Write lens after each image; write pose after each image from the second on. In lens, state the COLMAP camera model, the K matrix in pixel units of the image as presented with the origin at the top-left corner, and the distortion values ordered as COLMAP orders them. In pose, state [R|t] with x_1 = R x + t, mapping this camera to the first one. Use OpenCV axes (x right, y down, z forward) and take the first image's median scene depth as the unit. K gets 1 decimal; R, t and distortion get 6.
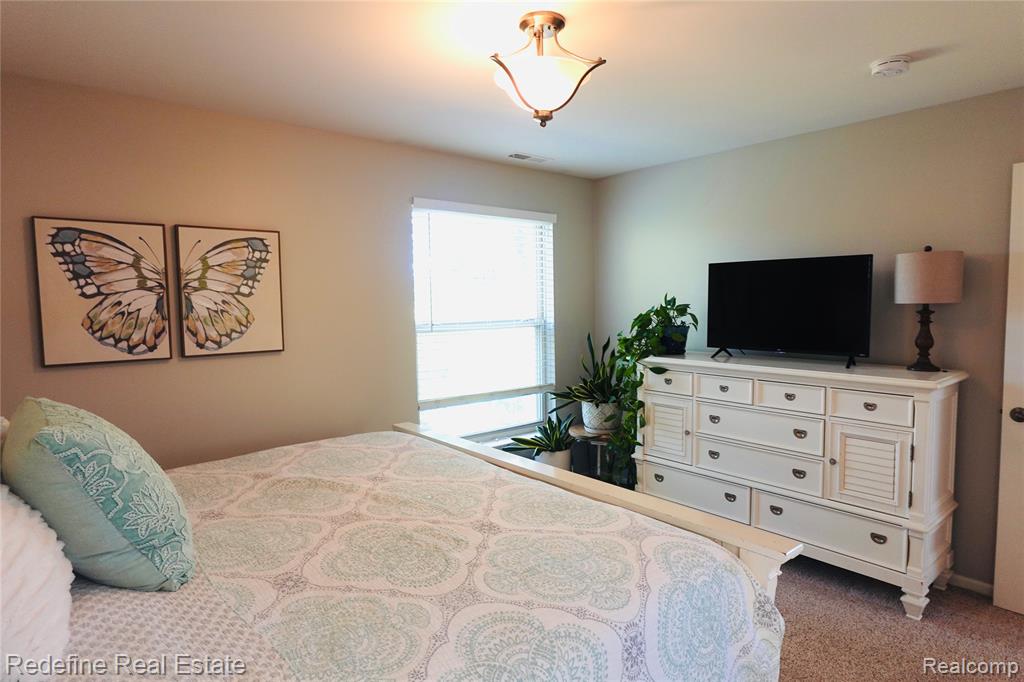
lens RADIAL K [[577.4, 0, 512.0], [0, 577.4, 341.0], [0, 0, 1]] dist [-0.001967, 0.001493]
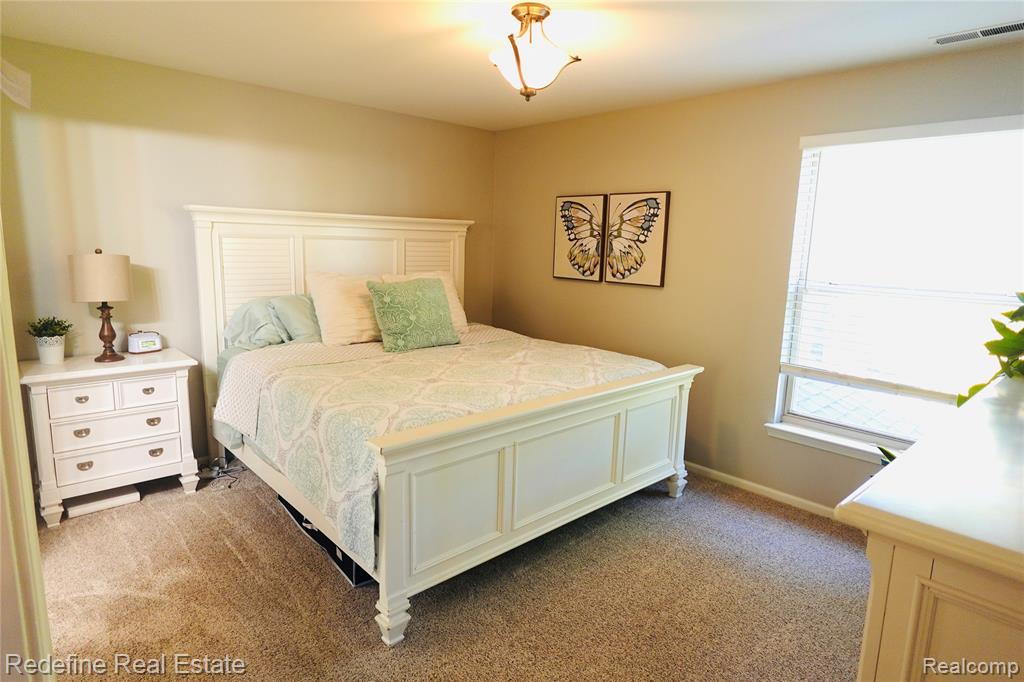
lens RADIAL K [[577.4, 0, 512.0], [0, 577.4, 341.0], [0, 0, 1]] dist [-0.001967, 0.001493]
pose [[0.044121, 0.183969, -0.981941, 0.944740], [-0.105810, 0.978230, 0.178520, -0.064867], [0.993407, 0.096023, 0.062626, 0.669255]]
